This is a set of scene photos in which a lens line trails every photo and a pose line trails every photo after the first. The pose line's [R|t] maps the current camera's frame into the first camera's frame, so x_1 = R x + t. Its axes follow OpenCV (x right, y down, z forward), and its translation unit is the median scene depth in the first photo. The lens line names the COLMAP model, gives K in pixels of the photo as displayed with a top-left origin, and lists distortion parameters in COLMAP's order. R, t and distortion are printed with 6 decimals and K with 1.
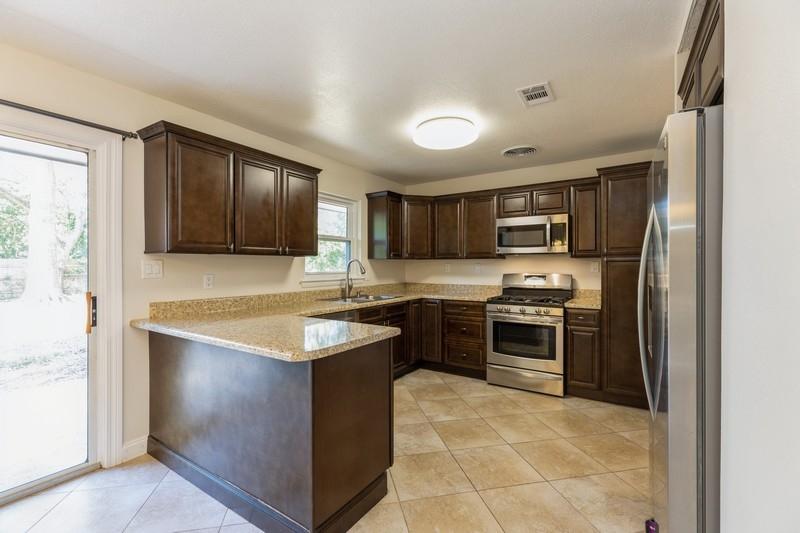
lens RADIAL K [[360.3, 0, 402.0], [0, 360.3, 267.3], [0, 0, 1]] dist [0.000157, 0.000377]
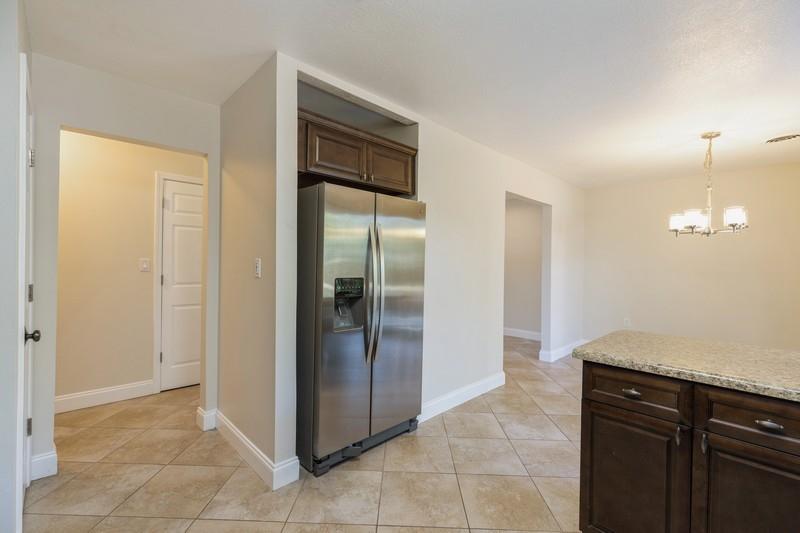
lens RADIAL K [[360.3, 0, 398.3], [0, 360.3, 261.7], [0, 0, 1]] dist [0.000157, 0.000377]
pose [[-0.972506, -0.014931, 0.232399, 0.106709], [-0.015150, 0.999885, 0.000842, -0.005534], [-0.232385, -0.002702, -0.972620, 1.096362]]
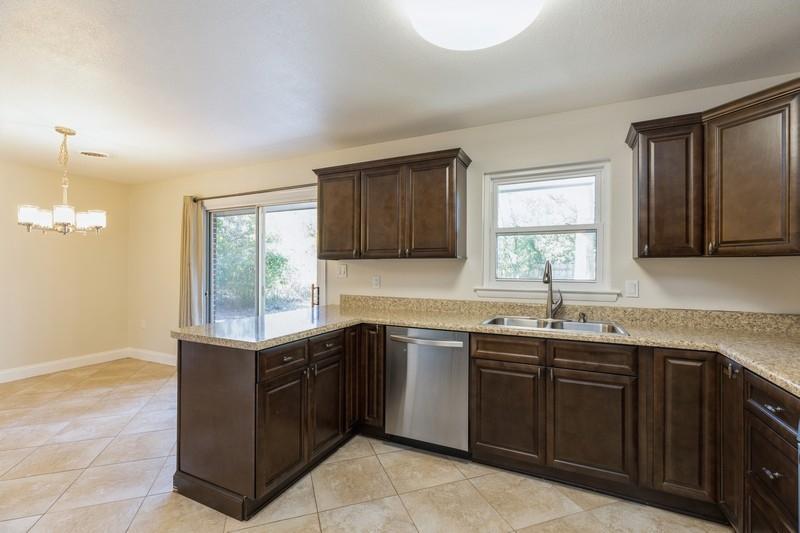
lens RADIAL K [[360.3, 0, 399.8], [0, 360.3, 268.7], [0, 0, 1]] dist [0.000157, 0.000377]
pose [[0.110071, 0.007310, -0.993897, 0.524513], [-0.007483, 0.999951, 0.006526, -0.010109], [0.993896, 0.006719, 0.110121, 0.752324]]
